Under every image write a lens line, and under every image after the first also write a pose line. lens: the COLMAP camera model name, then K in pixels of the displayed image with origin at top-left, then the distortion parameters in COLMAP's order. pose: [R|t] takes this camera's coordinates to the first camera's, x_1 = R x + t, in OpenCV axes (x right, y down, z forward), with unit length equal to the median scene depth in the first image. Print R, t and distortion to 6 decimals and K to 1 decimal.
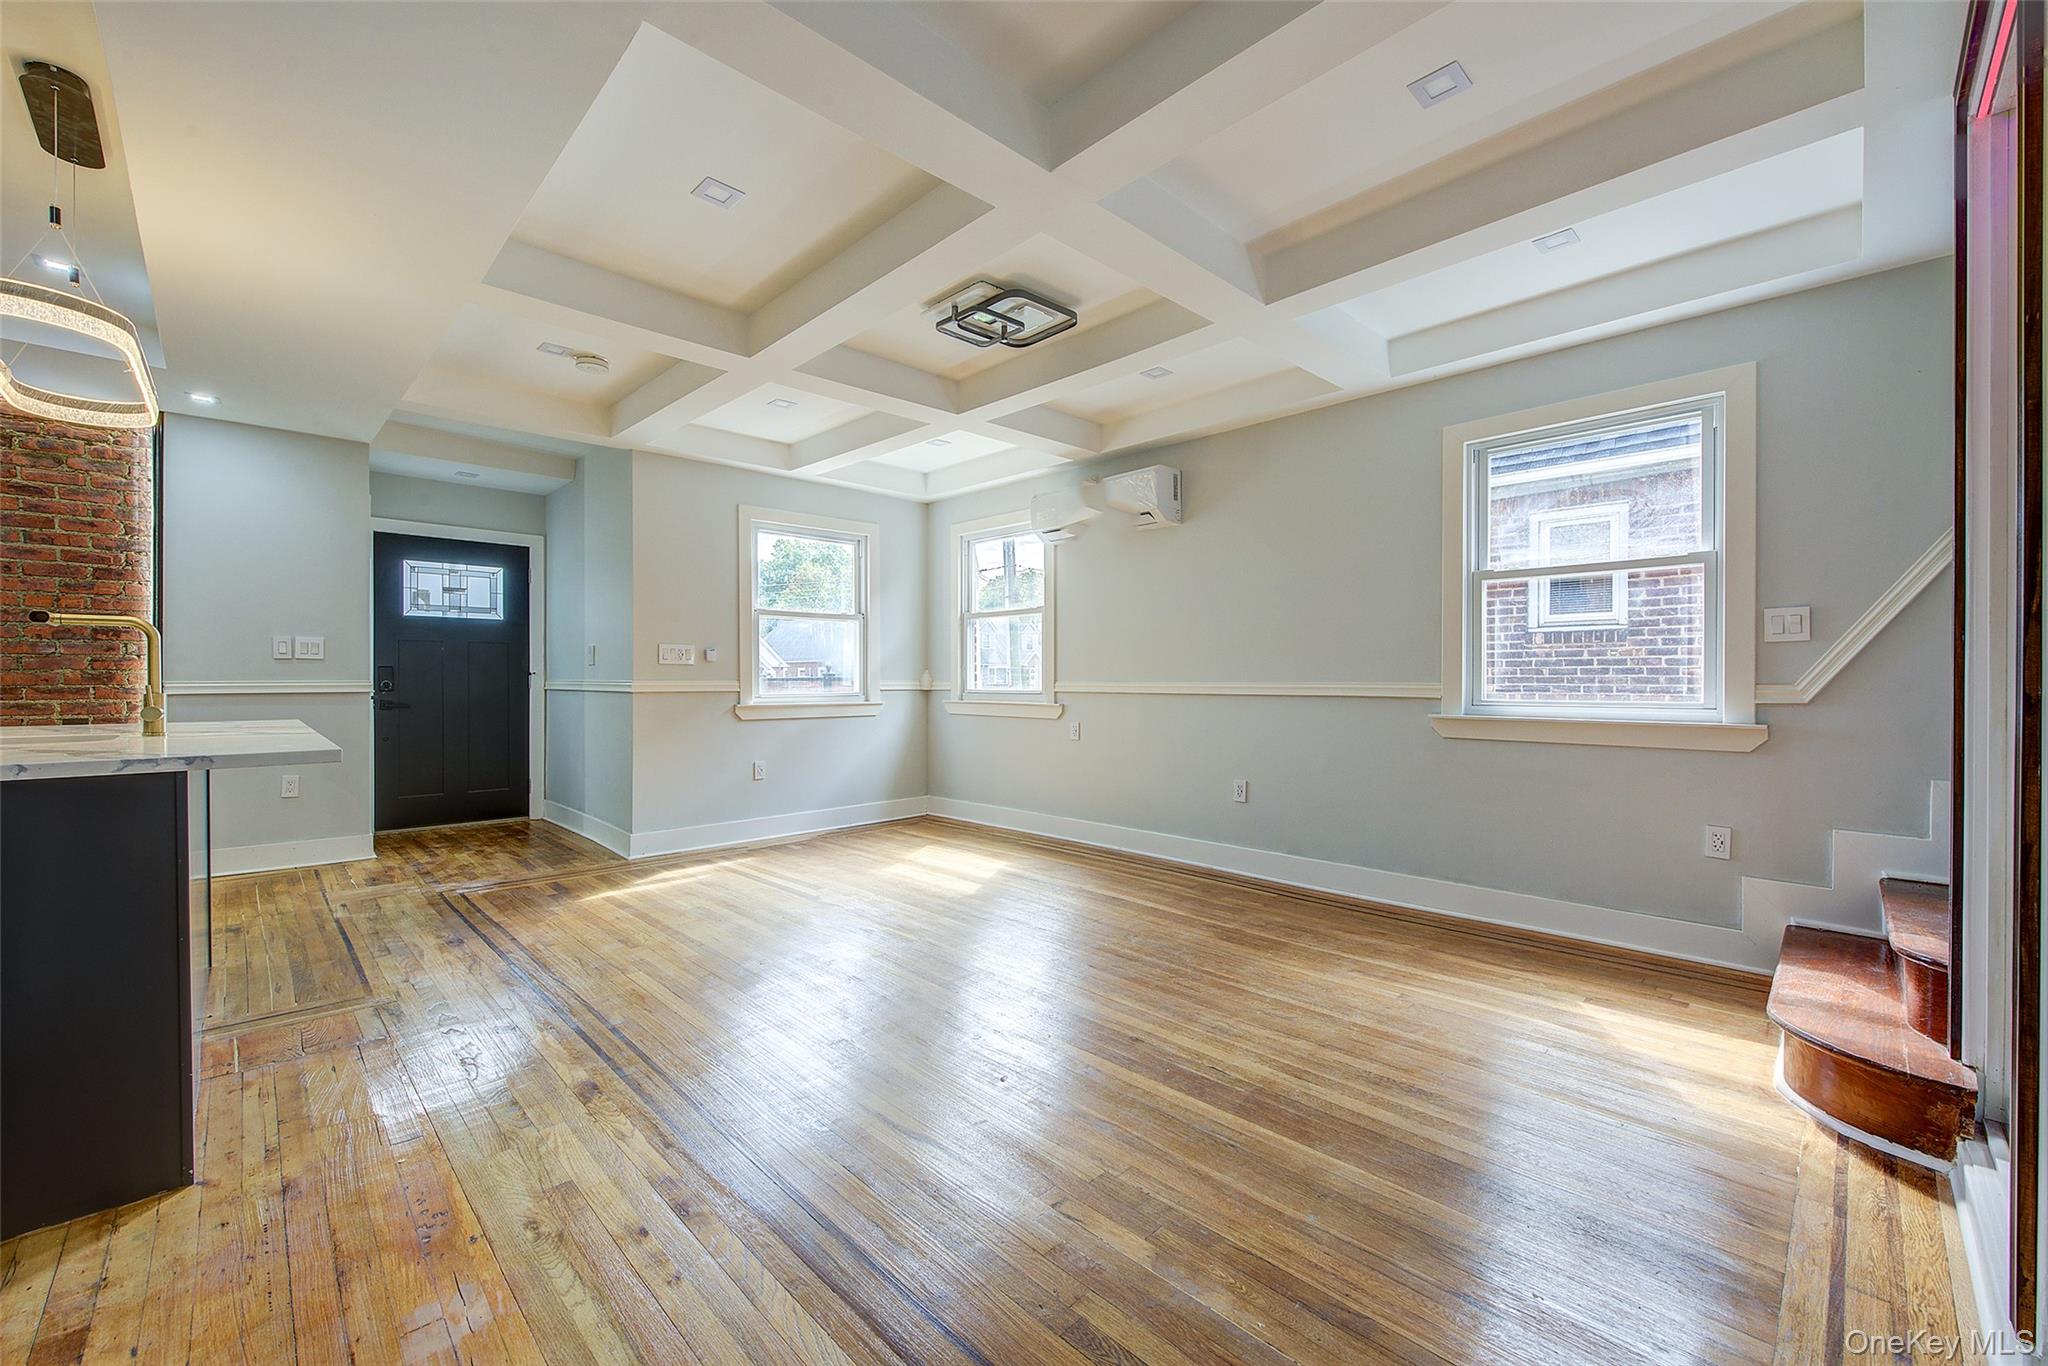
lens RADIAL K [[822.0, 0, 1035.0], [0, 822.0, 674.7], [0, 0, 1]] dist [-0.011162, -0.000001]
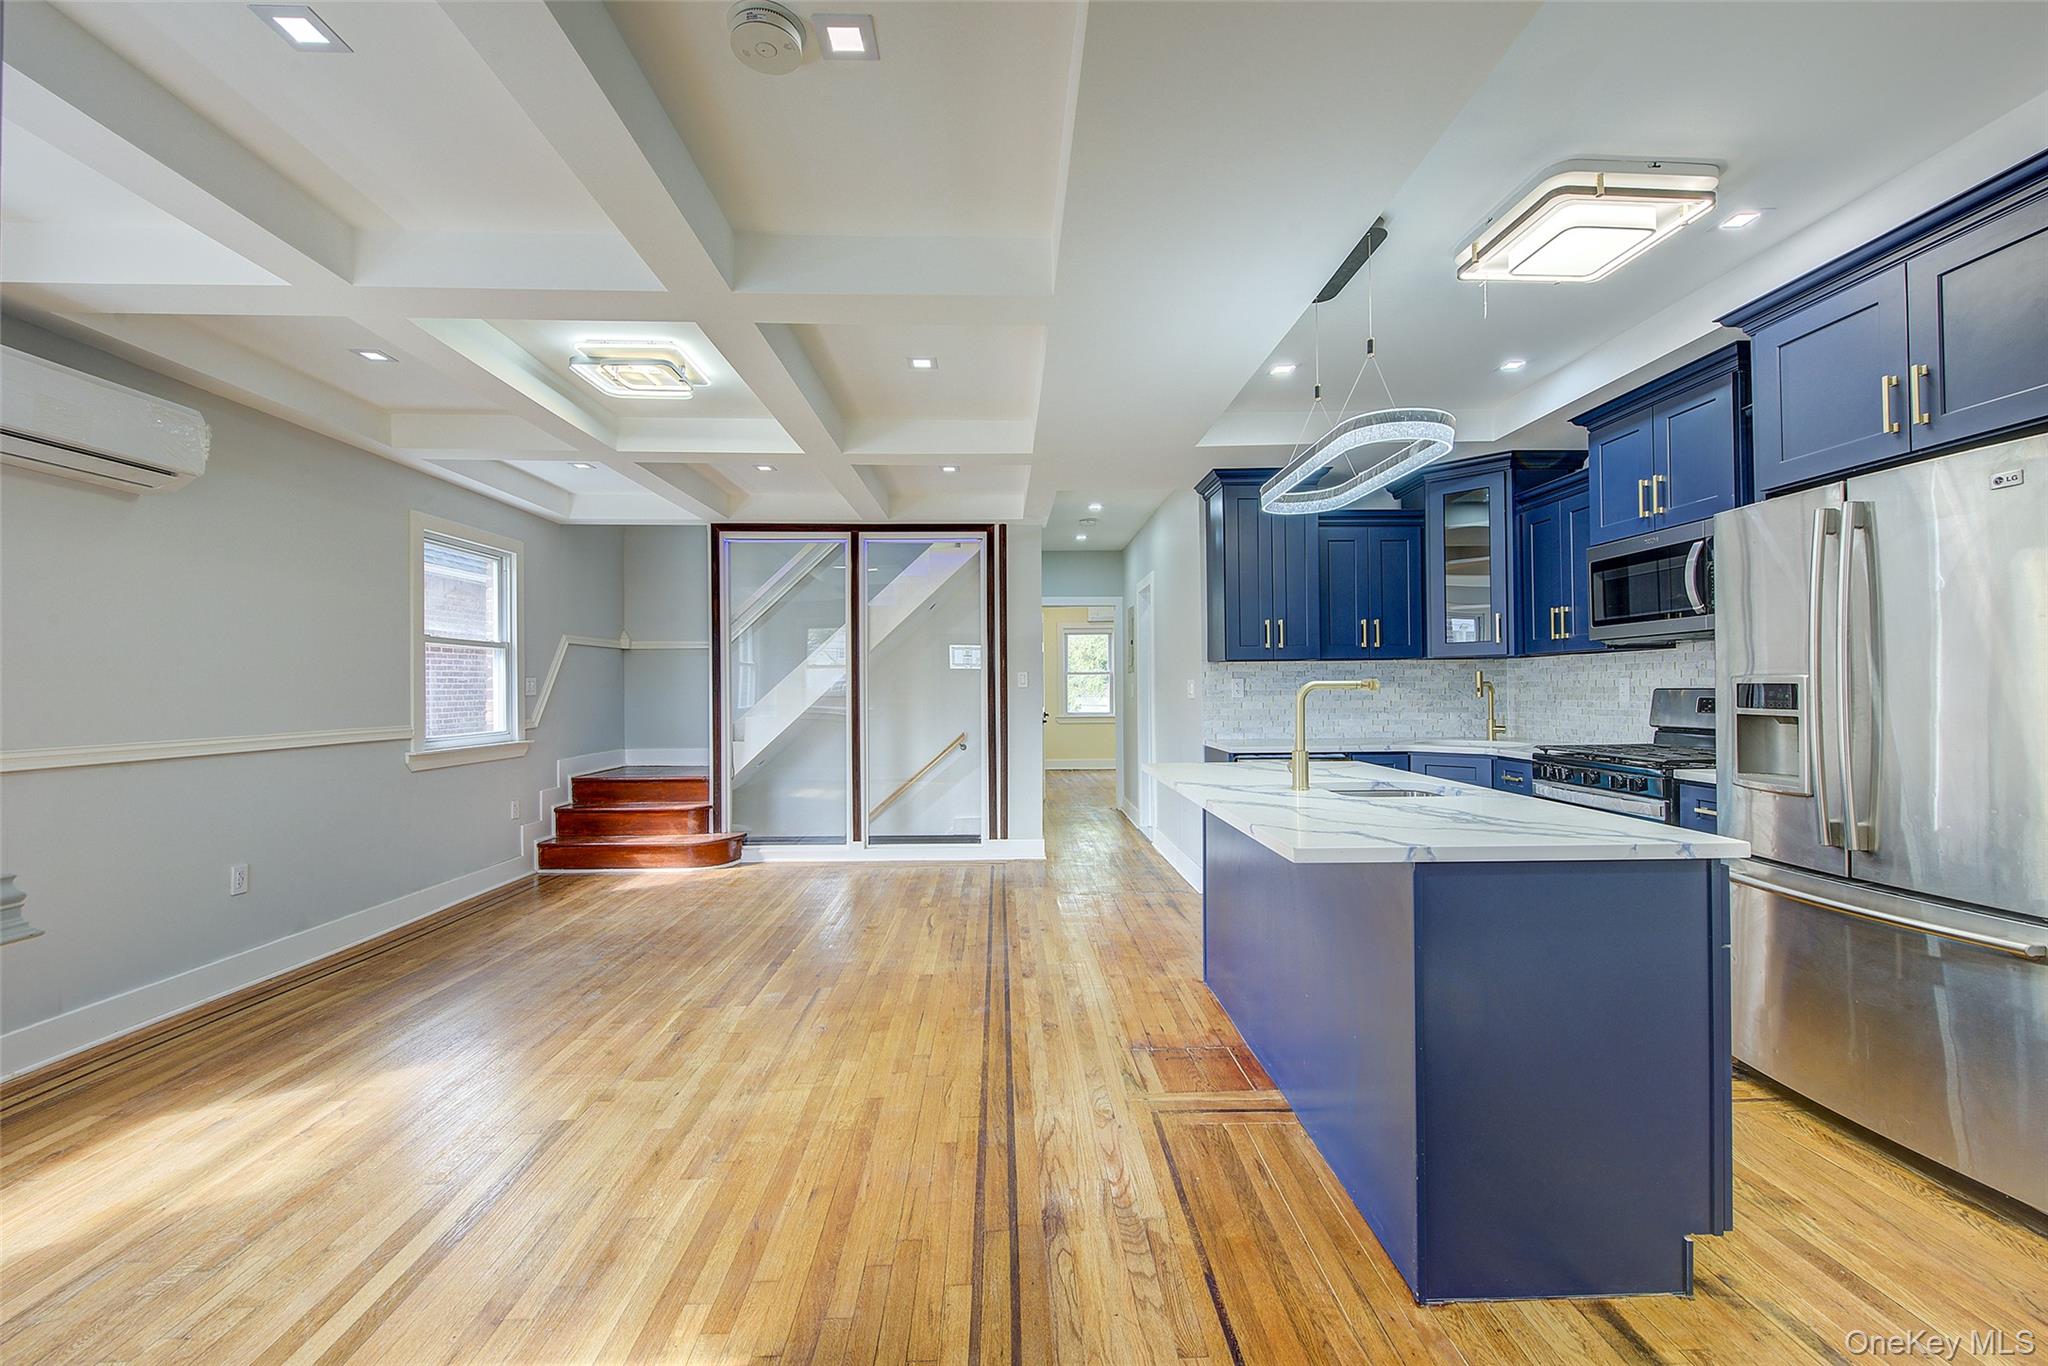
lens RADIAL K [[848.3, 0, 1038.5], [0, 848.3, 687.3], [0, 0, 1]] dist [0.001429, 0.000026]
pose [[-0.740564, 0.004168, 0.671973, -1.140638], [0.002200, 0.999990, -0.003778, -0.044212], [-0.671982, -0.001319, -0.740566, 1.497738]]
